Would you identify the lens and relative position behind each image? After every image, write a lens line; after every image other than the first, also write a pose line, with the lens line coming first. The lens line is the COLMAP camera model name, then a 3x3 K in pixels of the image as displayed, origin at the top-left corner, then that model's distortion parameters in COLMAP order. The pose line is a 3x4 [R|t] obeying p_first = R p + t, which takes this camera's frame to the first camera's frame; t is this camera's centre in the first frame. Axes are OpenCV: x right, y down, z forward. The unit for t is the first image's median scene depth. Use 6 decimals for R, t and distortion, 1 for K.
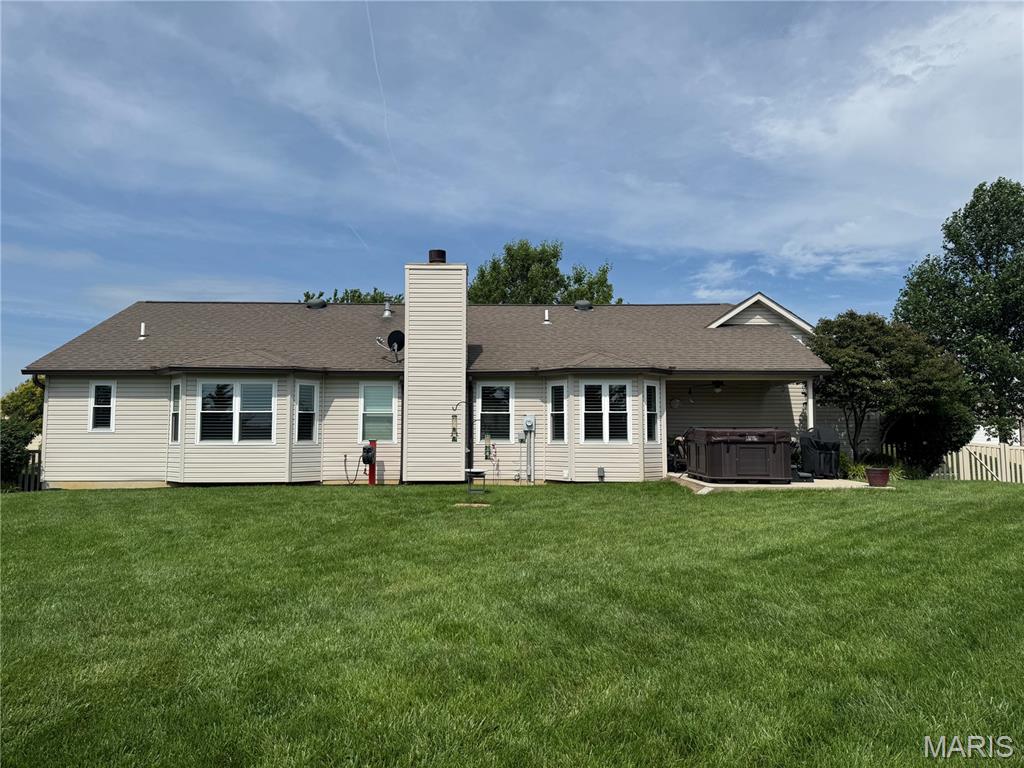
lens RADIAL K [[726.0, 0, 505.6], [0, 726.0, 382.8], [0, 0, 1]] dist [0.042733, -0.019381]
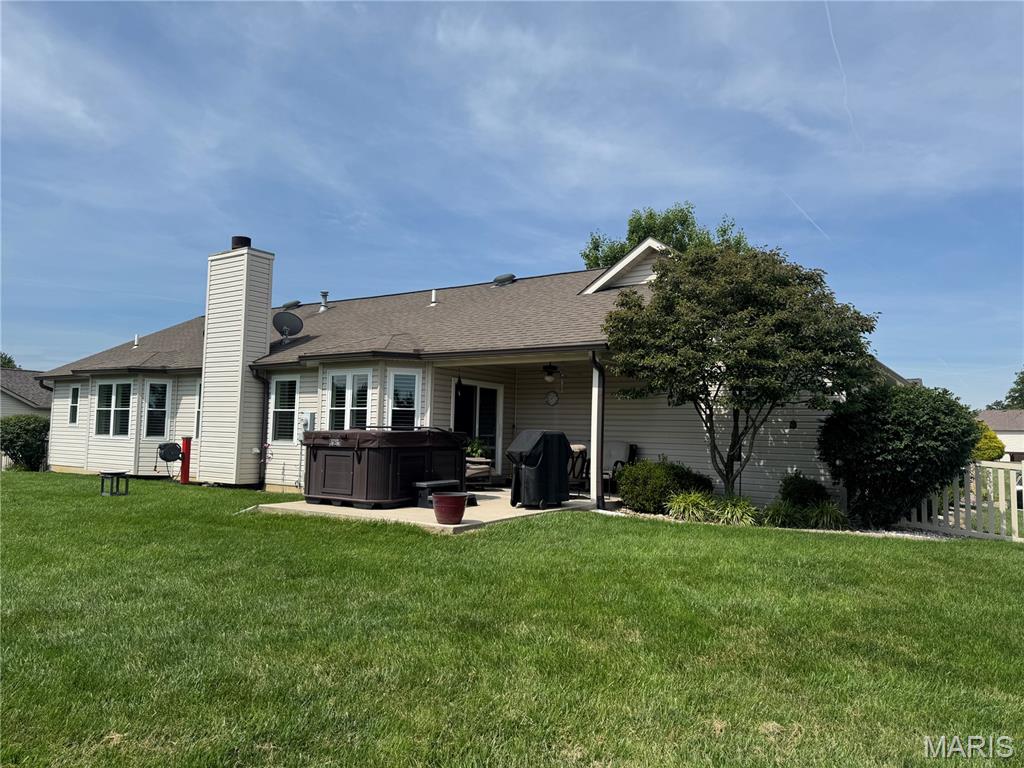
lens RADIAL K [[726.0, 0, 509.7], [0, 726.0, 391.8], [0, 0, 1]] dist [0.042733, -0.019381]
pose [[0.821824, -0.015774, -0.569523, 0.728503], [0.019261, 0.999814, 0.000101, 0.023992], [0.569416, -0.011052, 0.821975, 0.414424]]
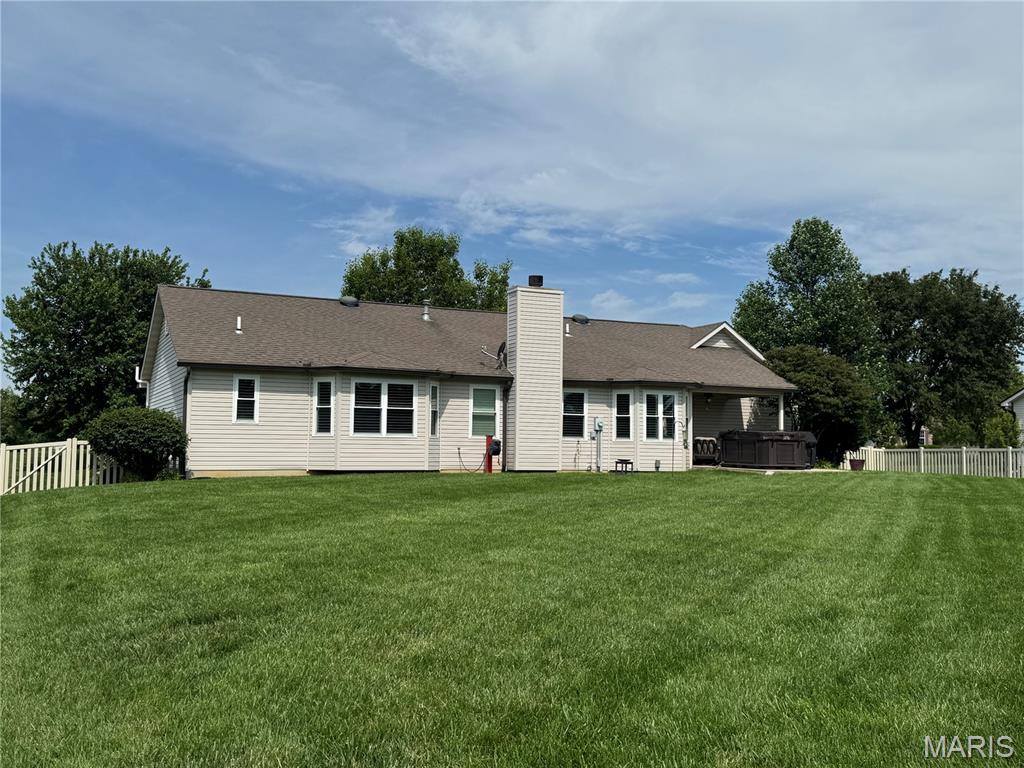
lens RADIAL K [[1102.8, 0, 514.5], [0, 1102.8, 383.4], [0, 0, 1]] dist [0.232130, 0.000000]
pose [[0.899418, 0.037727, 0.435459, -0.900243], [-0.042260, 0.999106, 0.000726, -0.007715], [-0.435042, -0.019055, 0.900208, -0.604748]]
